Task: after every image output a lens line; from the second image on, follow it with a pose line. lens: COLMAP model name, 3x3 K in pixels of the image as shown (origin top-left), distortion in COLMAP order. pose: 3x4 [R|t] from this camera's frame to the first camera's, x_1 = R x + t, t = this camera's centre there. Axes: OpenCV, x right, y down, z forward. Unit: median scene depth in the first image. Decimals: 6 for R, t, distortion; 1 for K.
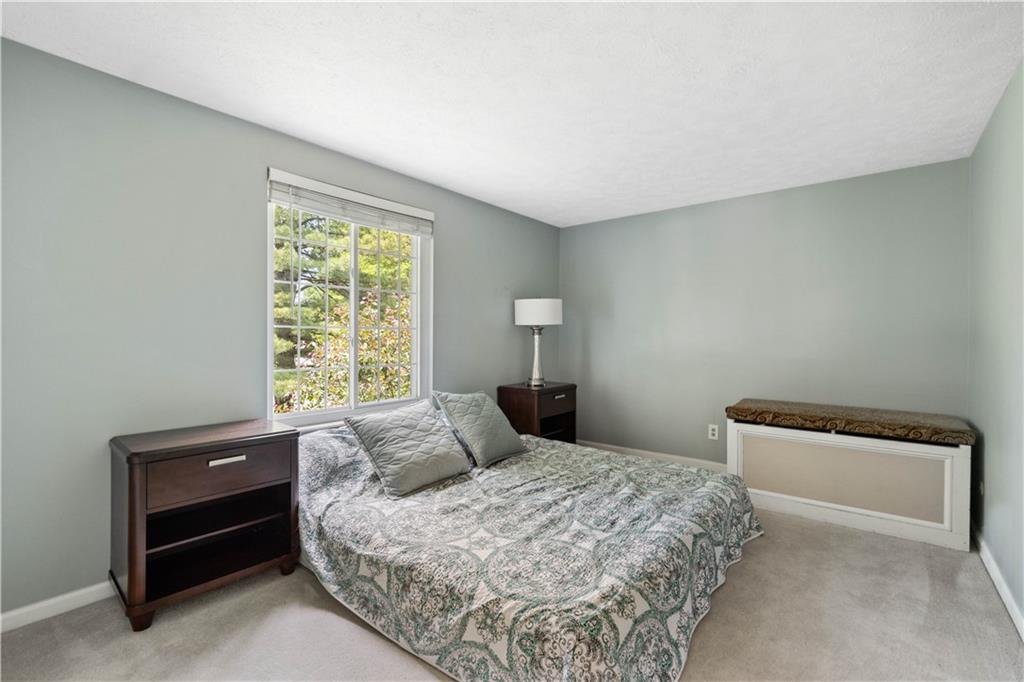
lens RADIAL K [[462.8, 0, 511.8], [0, 462.8, 340.2], [0, 0, 1]] dist [0.042281, 0.000750]
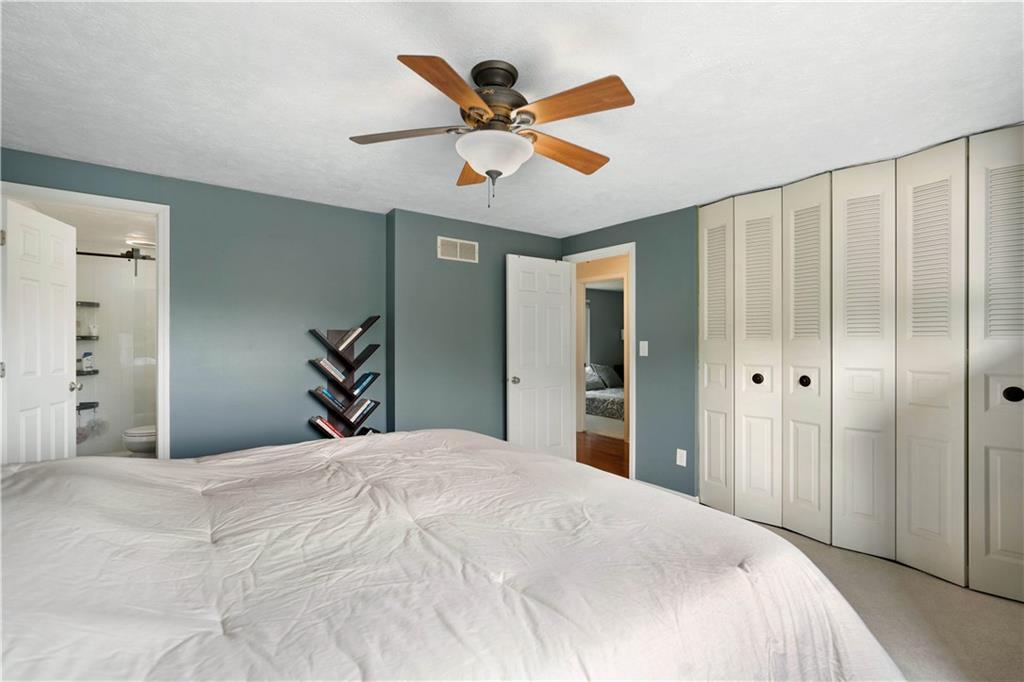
lens RADIAL K [[462.8, 0, 512.2], [0, 462.8, 342.0], [0, 0, 1]] dist [0.042281, 0.000750]
pose [[0.970187, -0.008016, -0.242227, 0.060208], [0.004289, 0.999864, -0.015911, 0.013012], [0.242321, 0.014398, 0.970089, -2.154907]]
